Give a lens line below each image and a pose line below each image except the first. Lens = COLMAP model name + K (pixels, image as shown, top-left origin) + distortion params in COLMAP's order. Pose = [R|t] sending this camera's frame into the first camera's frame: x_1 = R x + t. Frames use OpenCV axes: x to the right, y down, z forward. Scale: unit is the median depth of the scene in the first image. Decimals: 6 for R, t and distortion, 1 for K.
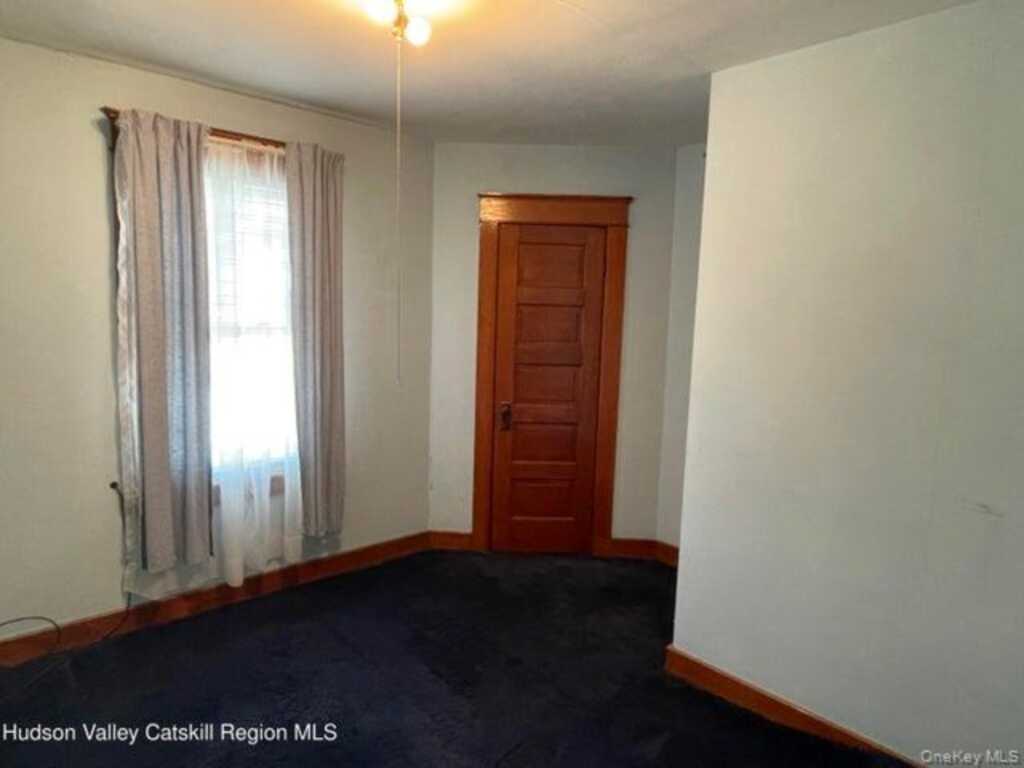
lens RADIAL K [[628.0, 0, 497.9], [0, 628.0, 381.8], [0, 0, 1]] dist [0.009829, -0.000057]
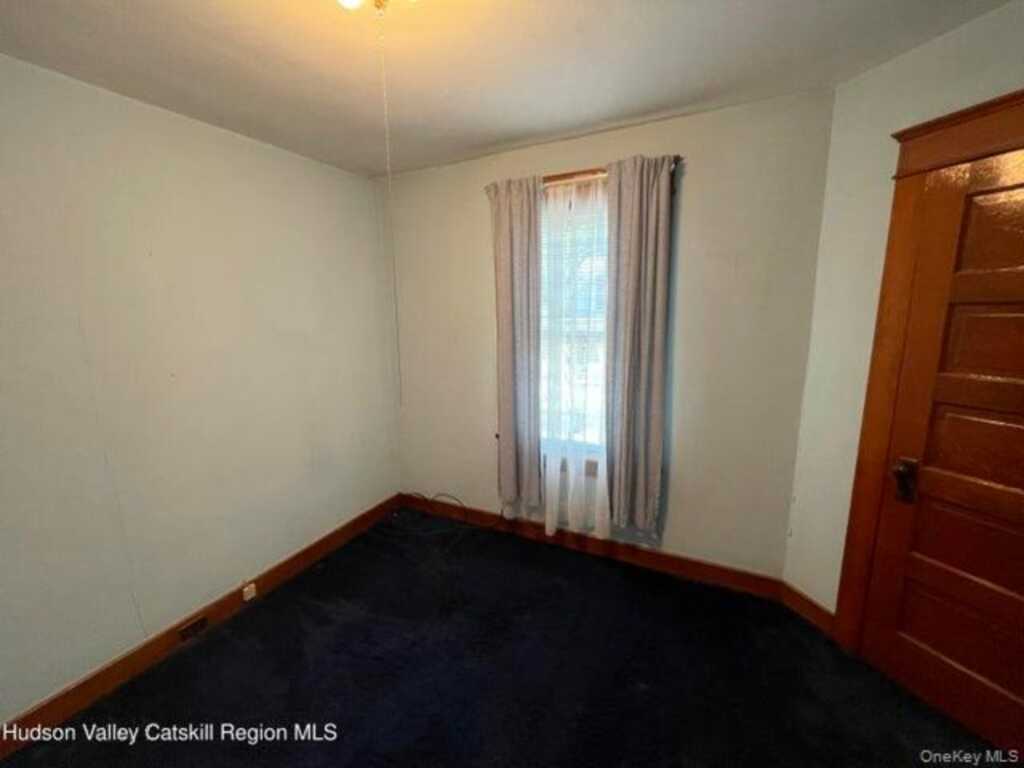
lens RADIAL K [[413.7, 0, 505.5], [0, 413.7, 384.4], [0, 0, 1]] dist [-0.001285, 0.000386]
pose [[0.383384, 0.129400, -0.914479, 0.293992], [-0.086411, 0.990819, 0.103976, -0.064871], [0.919538, 0.039158, 0.391045, 0.569132]]
